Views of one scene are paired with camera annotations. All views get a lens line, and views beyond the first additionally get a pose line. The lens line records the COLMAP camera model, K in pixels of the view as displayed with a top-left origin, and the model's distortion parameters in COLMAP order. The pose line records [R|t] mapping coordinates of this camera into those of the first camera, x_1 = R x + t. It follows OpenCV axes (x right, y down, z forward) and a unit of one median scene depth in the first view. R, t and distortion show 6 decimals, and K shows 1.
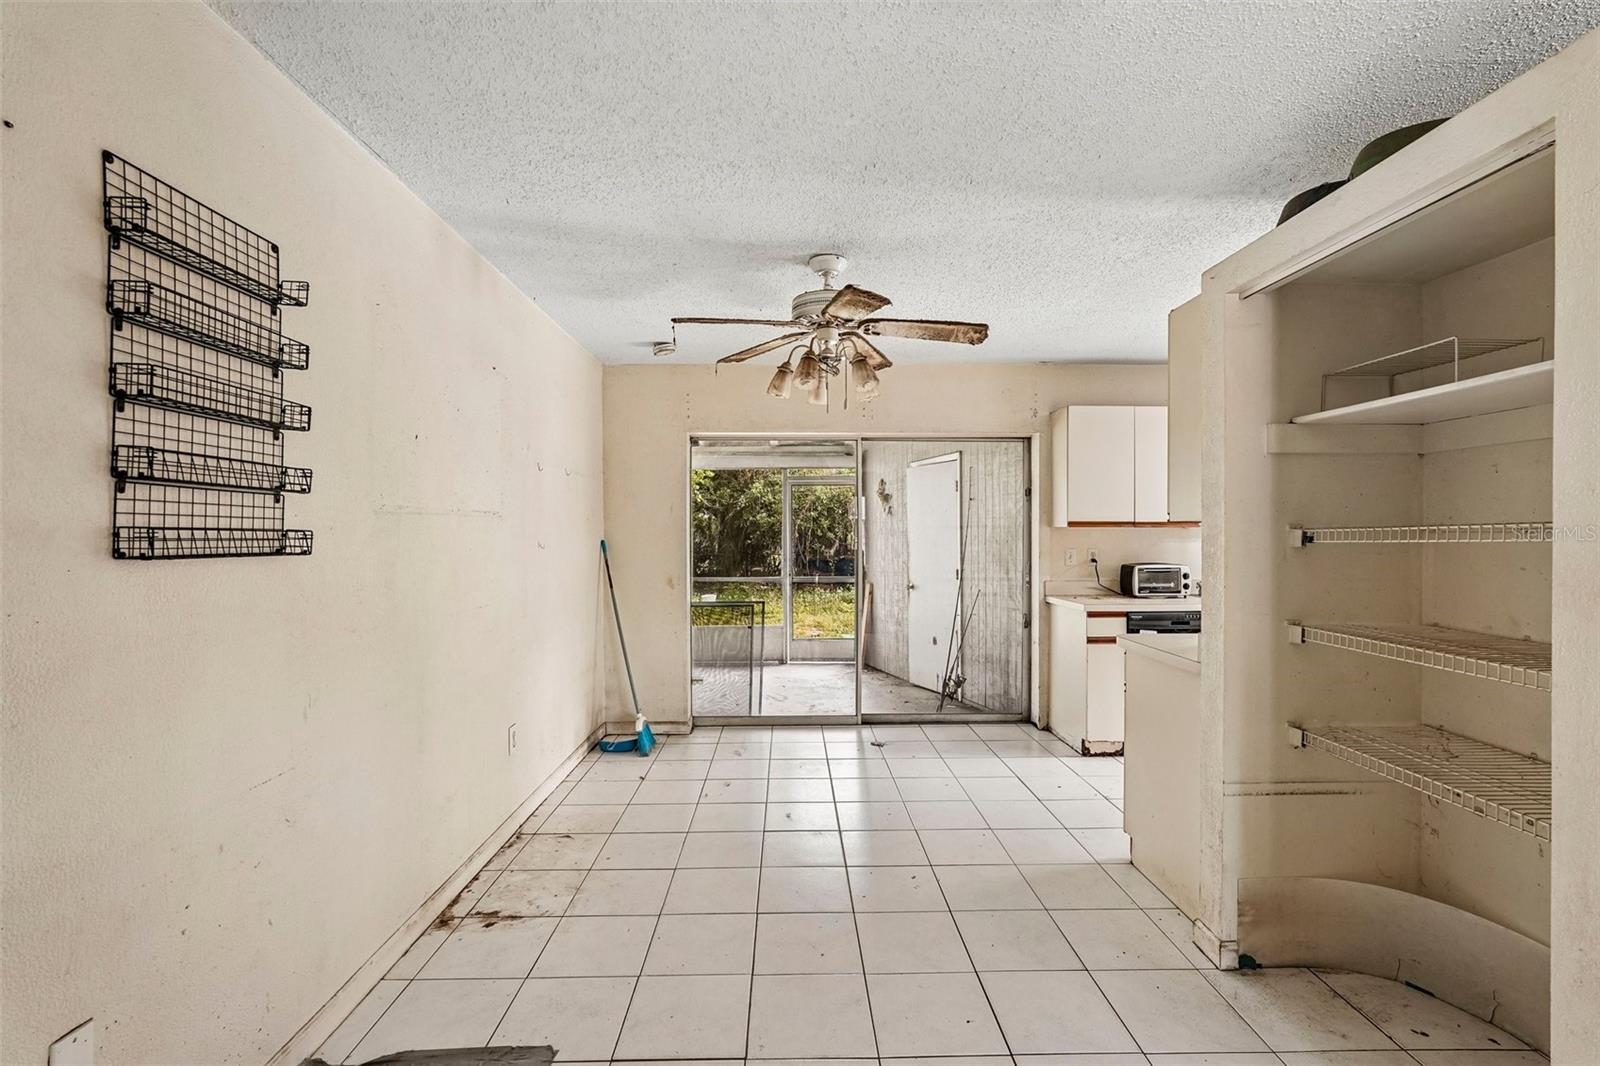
lens RADIAL K [[706.4, 0, 800.6], [0, 706.4, 538.6], [0, 0, 1]] dist [-0.014828, 0.010359]
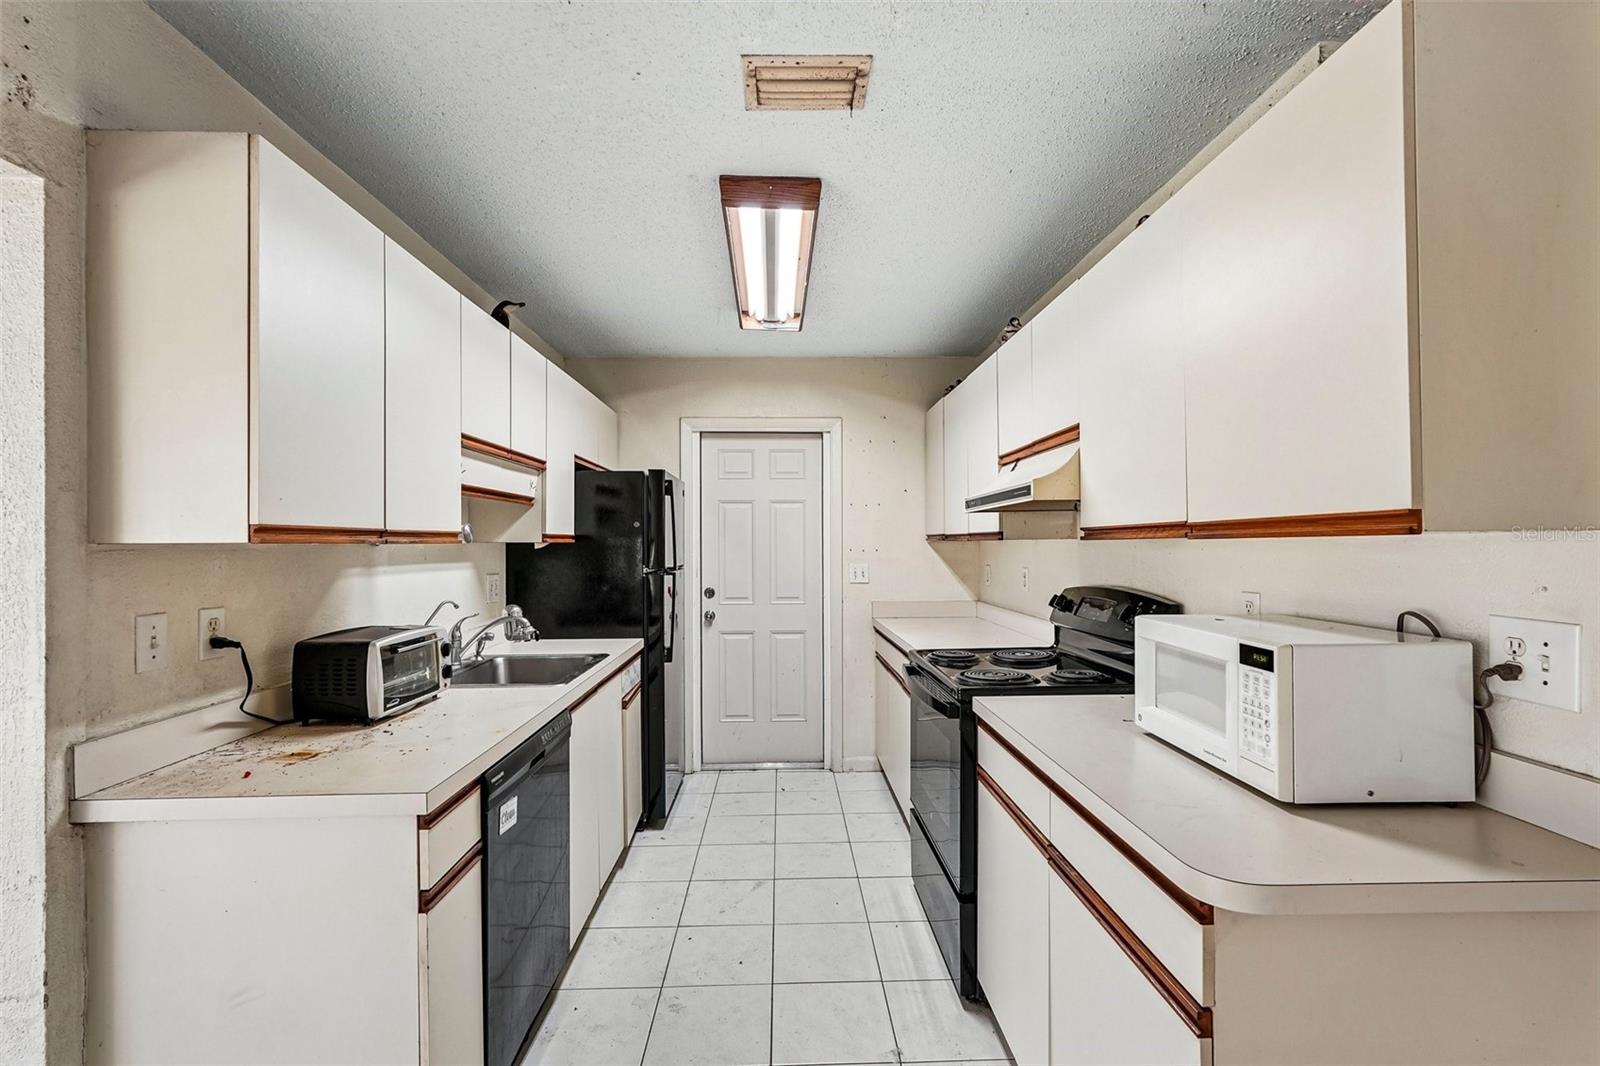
lens RADIAL K [[706.4, 0, 800.6], [0, 706.4, 538.6], [0, 0, 1]] dist [-0.014828, 0.010359]
pose [[-0.004257, 0.004837, 0.999979, 0.084912], [0.013489, 0.999898, -0.004779, -0.014001], [-0.999900, 0.013469, -0.004322, 0.773893]]
